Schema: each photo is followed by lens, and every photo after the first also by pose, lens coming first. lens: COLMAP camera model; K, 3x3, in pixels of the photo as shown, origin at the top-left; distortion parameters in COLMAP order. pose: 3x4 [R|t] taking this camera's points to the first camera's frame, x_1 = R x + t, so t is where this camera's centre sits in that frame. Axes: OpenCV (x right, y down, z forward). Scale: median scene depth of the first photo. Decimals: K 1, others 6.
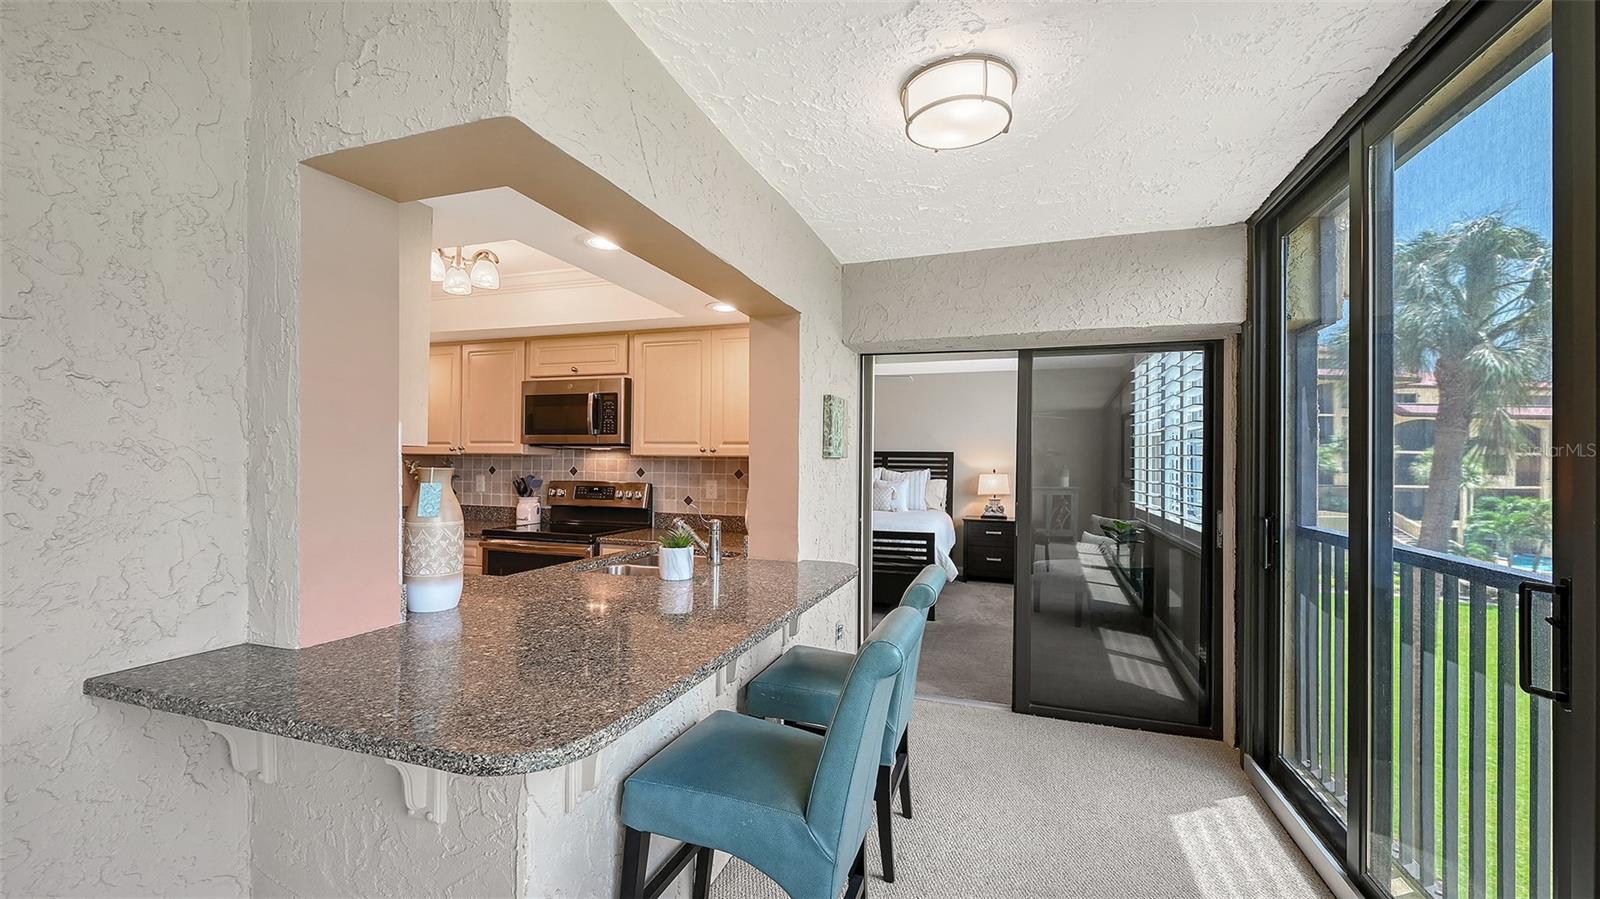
lens RADIAL K [[642.3, 0, 806.2], [0, 642.3, 463.1], [0, 0, 1]] dist [0.000529, 0.000094]
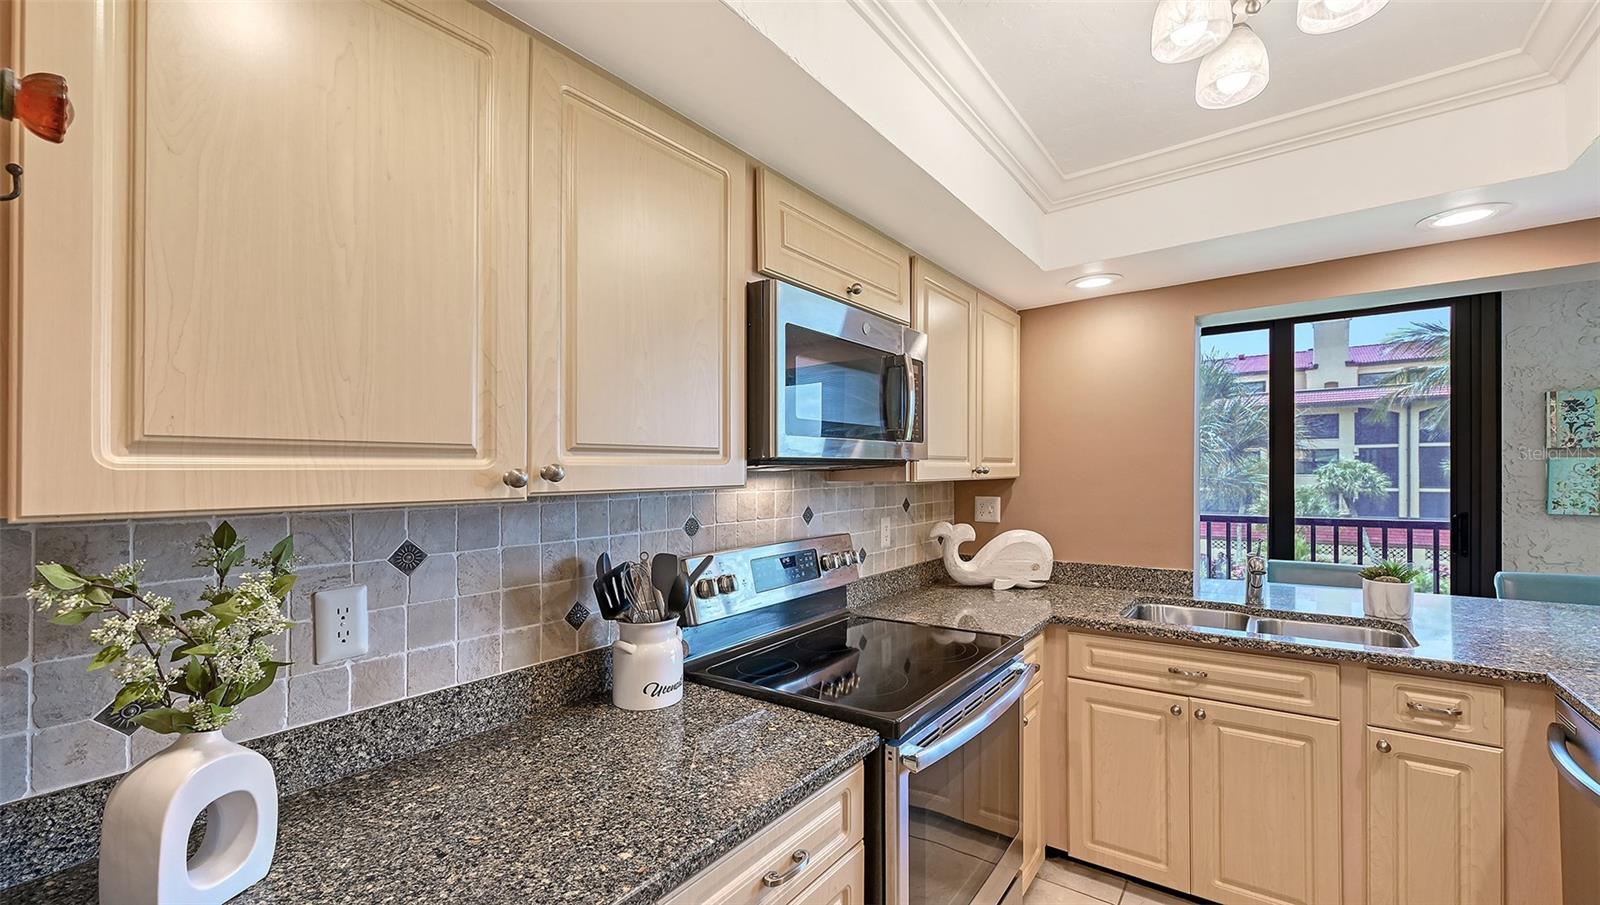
lens RADIAL K [[635.2, 0, 805.4], [0, 635.2, 482.5], [0, 0, 1]] dist [-0.002865, -0.000037]
pose [[0.320234, -0.028244, 0.946917, -0.724069], [0.015607, 0.999577, 0.024537, -0.024015], [-0.947210, 0.006921, 0.320539, 0.827875]]
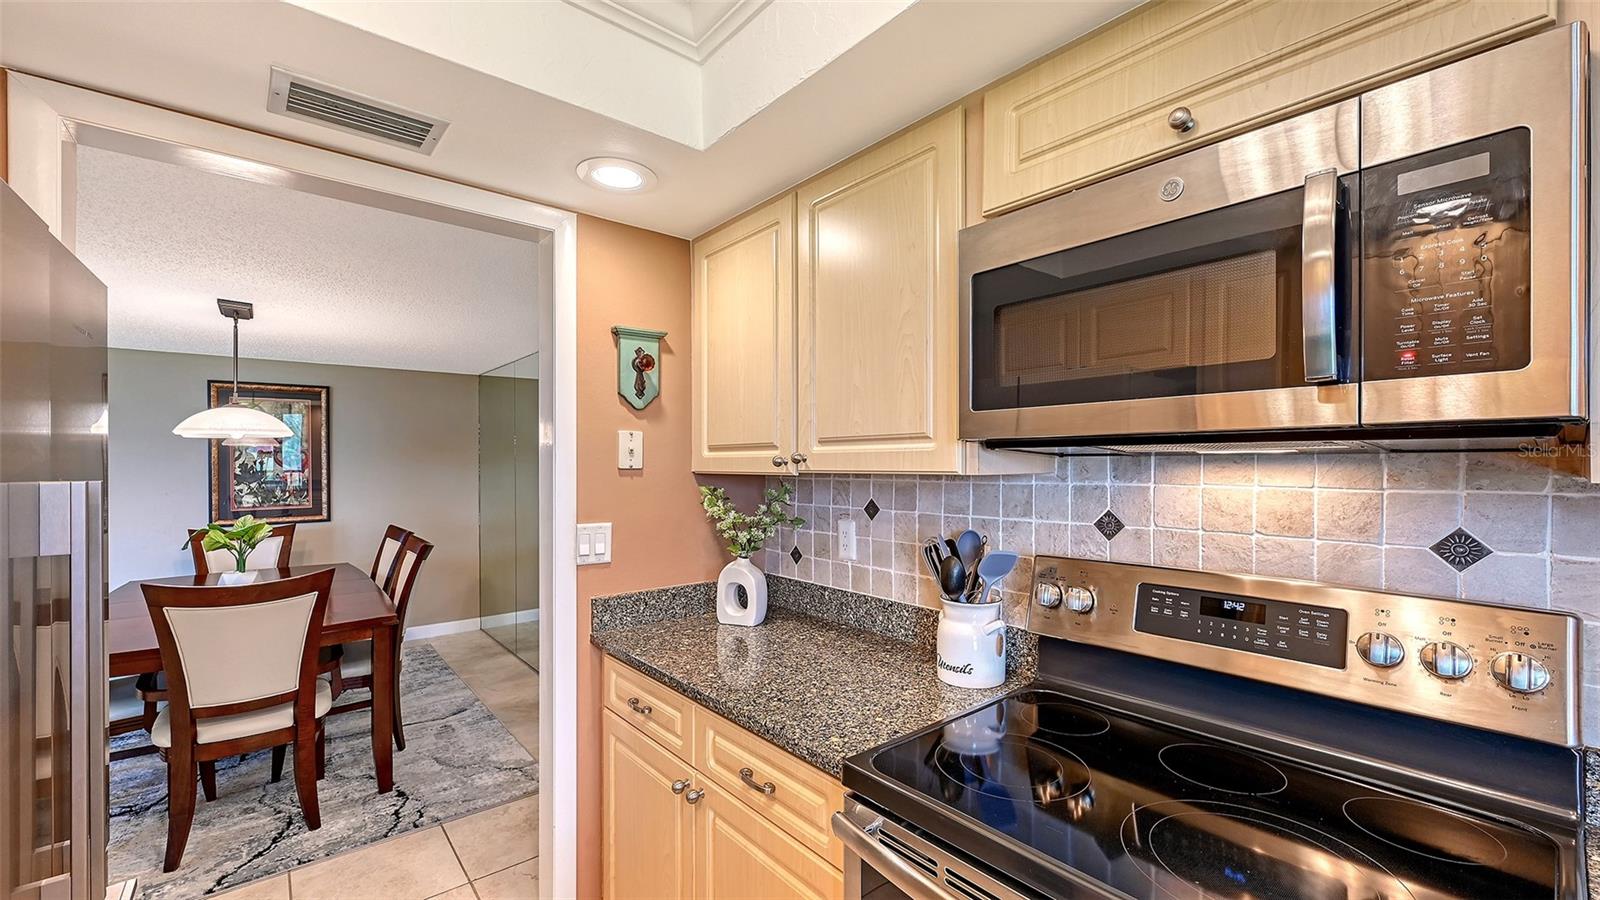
lens RADIAL K [[642.3, 0, 806.2], [0, 642.3, 463.6], [0, 0, 1]] dist [0.000529, 0.000094]
pose [[0.851962, -0.012645, -0.523450, -0.331350], [0.011039, 0.999920, -0.006188, -0.017594], [0.523486, -0.000506, 0.852034, 0.673006]]
